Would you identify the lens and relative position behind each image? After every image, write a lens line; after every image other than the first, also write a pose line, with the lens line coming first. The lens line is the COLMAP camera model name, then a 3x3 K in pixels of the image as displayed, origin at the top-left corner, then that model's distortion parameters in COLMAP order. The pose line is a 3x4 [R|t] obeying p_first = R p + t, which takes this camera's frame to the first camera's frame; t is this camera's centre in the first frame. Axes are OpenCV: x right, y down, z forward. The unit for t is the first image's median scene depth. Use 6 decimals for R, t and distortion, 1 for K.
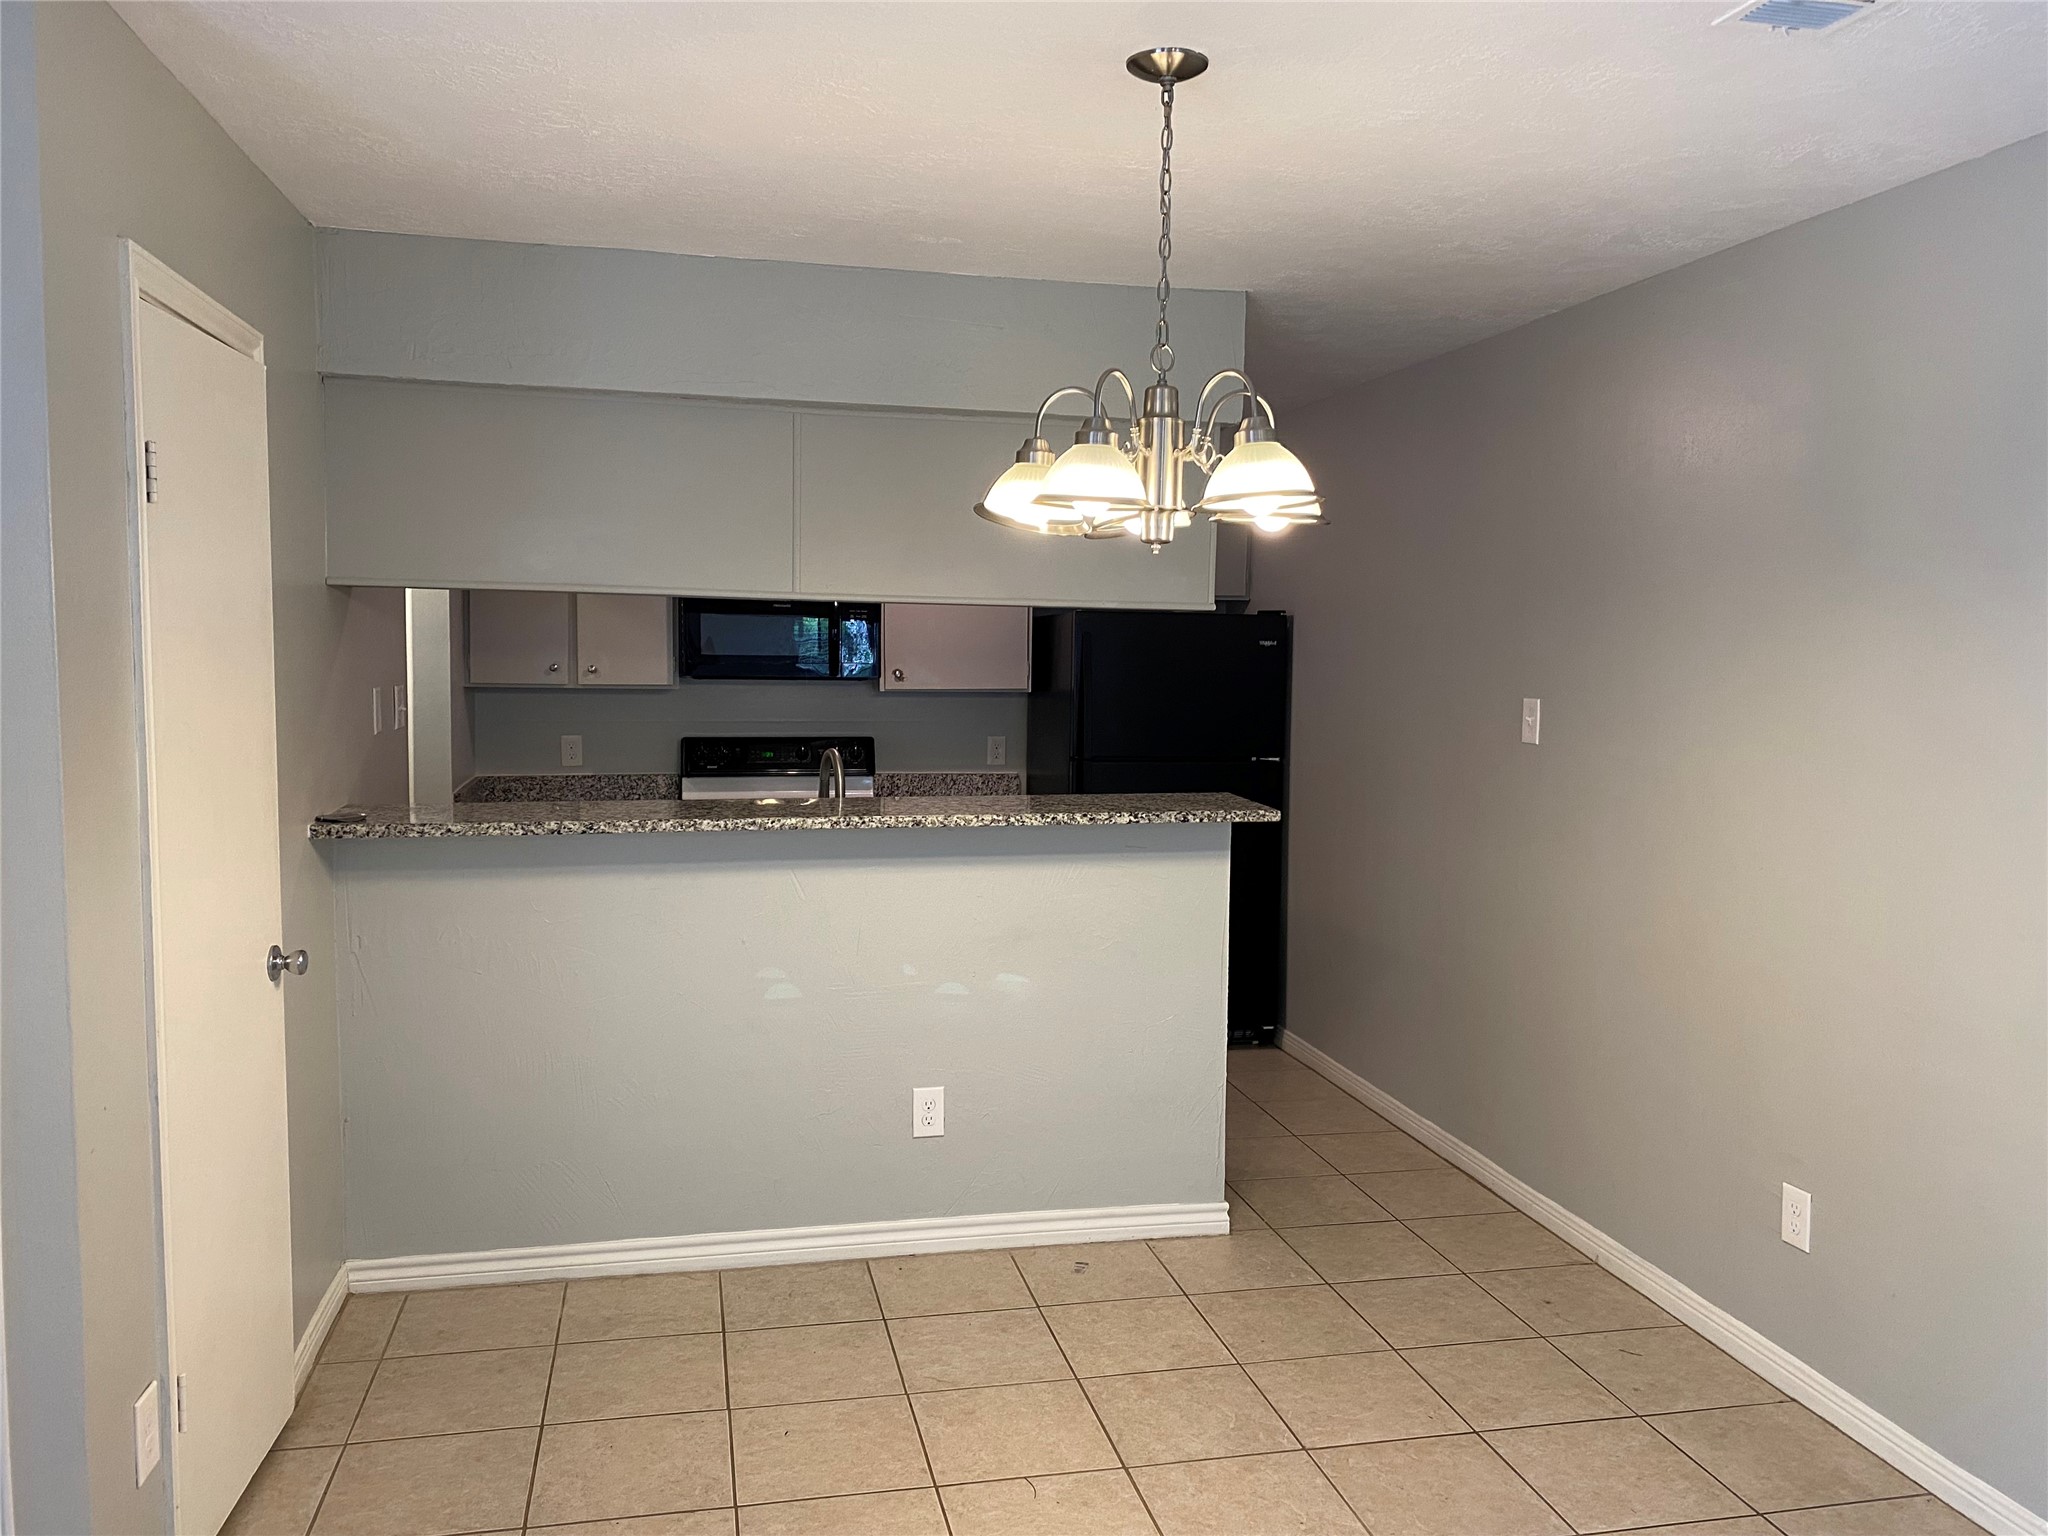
lens RADIAL K [[1554.6, 0, 1012.9], [0, 1554.6, 755.9], [0, 0, 1]] dist [0.037465, -0.055630]
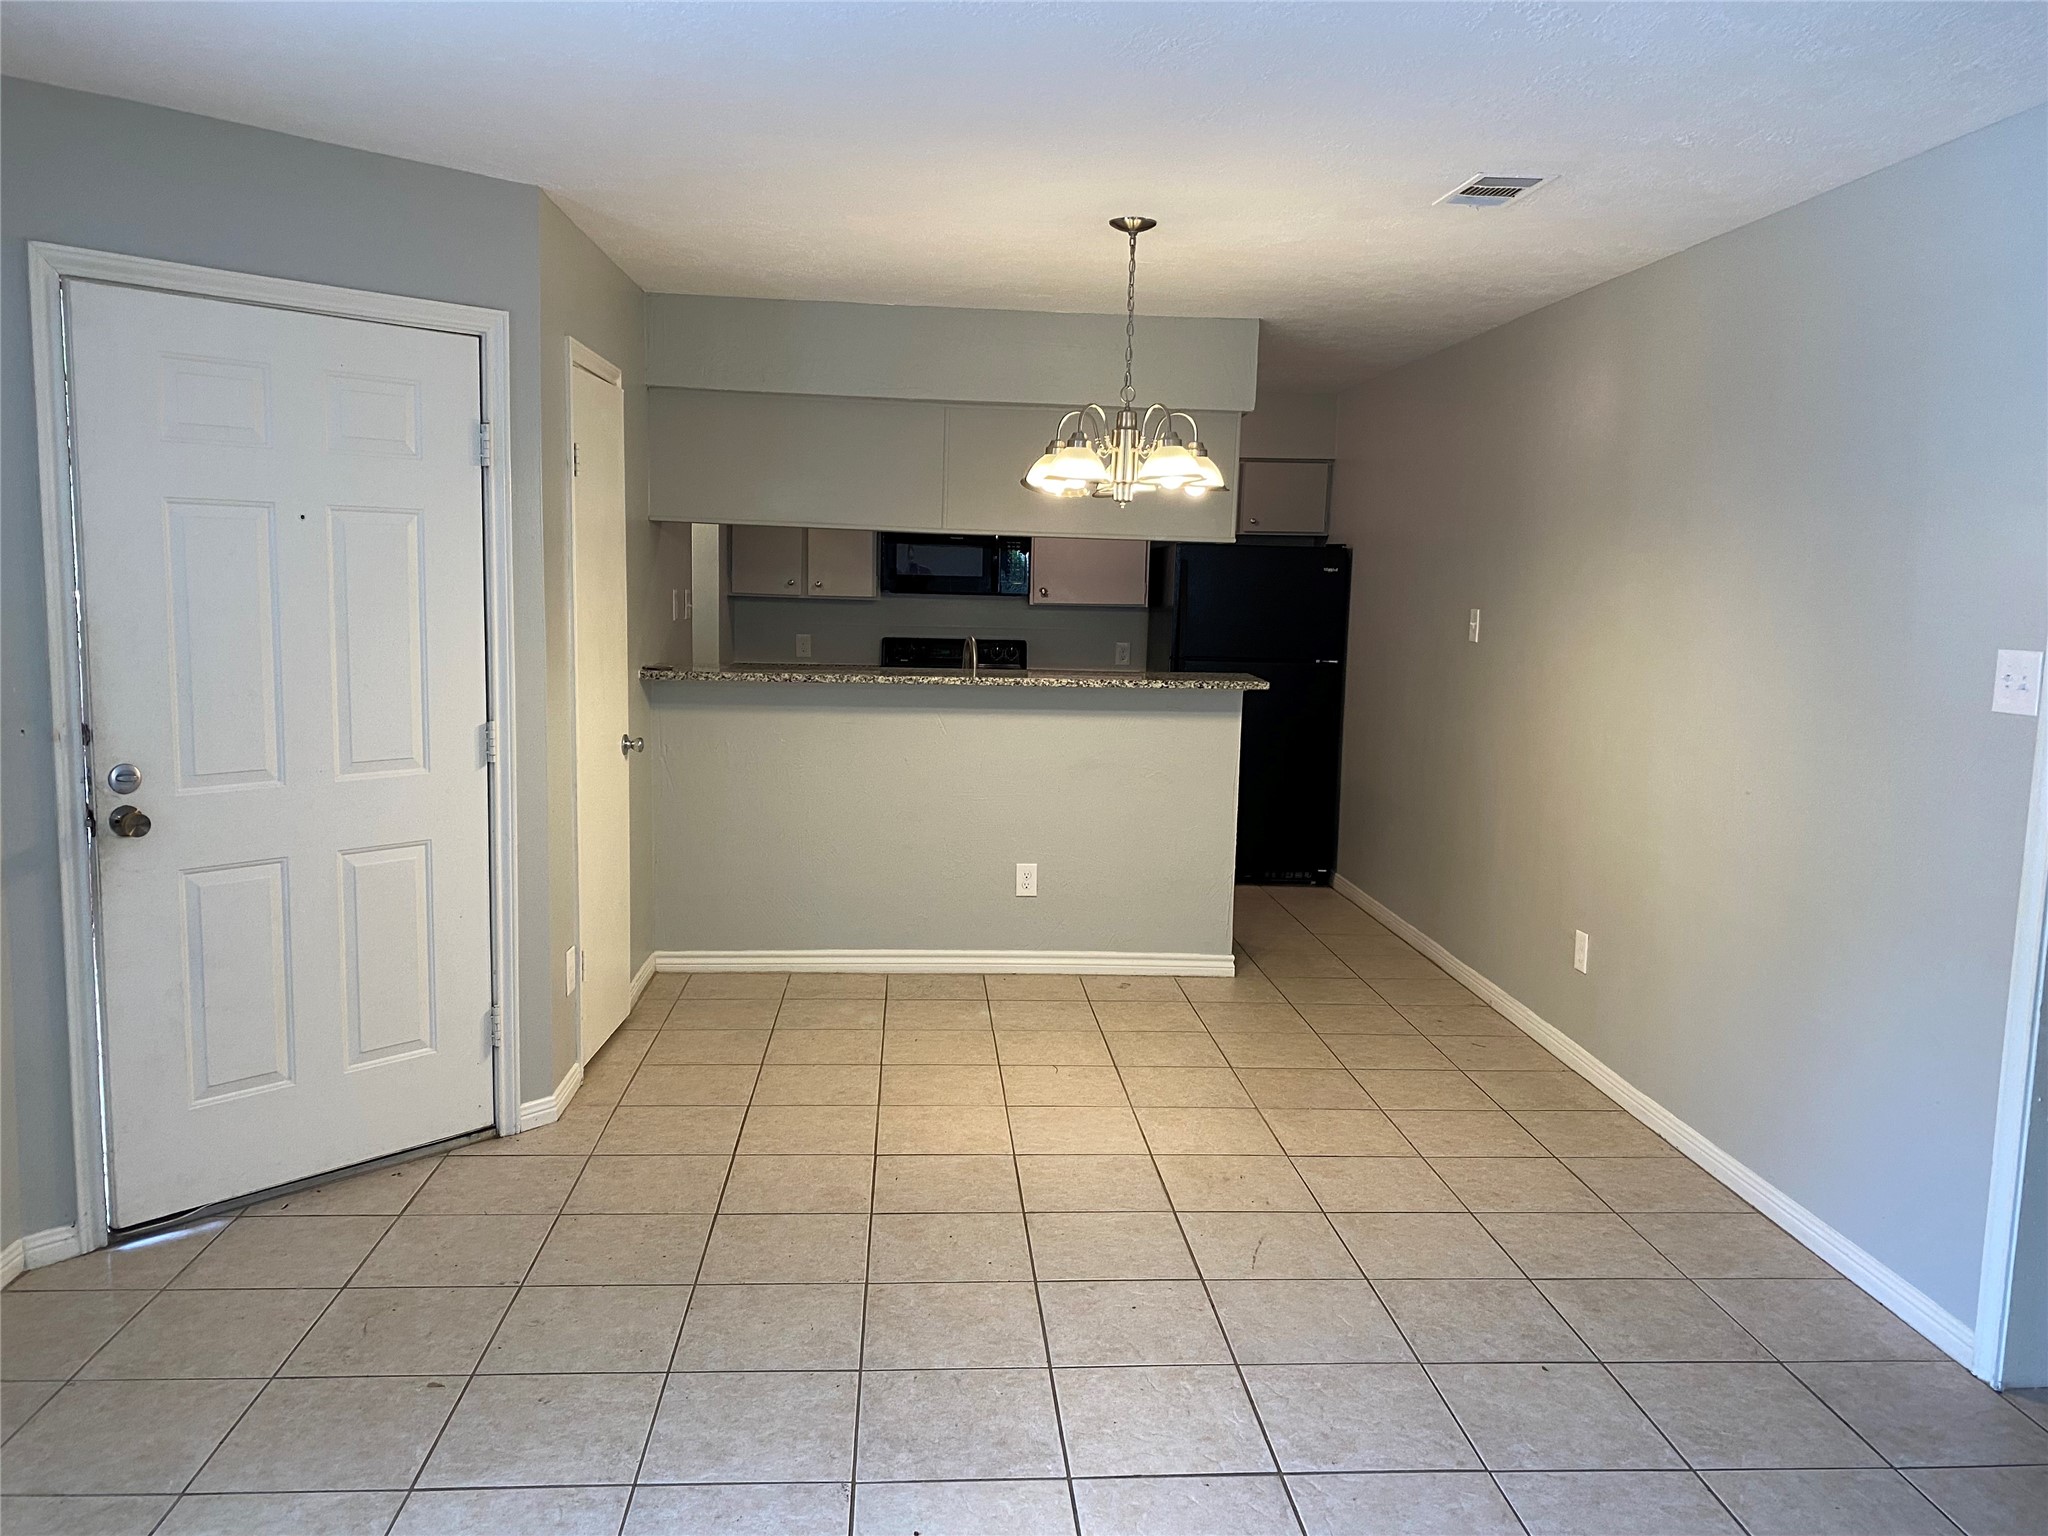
lens RADIAL K [[1554.6, 0, 1013.9], [0, 1554.6, 754.4], [0, 0, 1]] dist [0.037465, -0.055630]
pose [[0.988909, 0.029274, -0.145607, 0.151843], [-0.023492, 0.998872, 0.041276, 0.049420], [0.146651, -0.037398, 0.988481, -0.483003]]
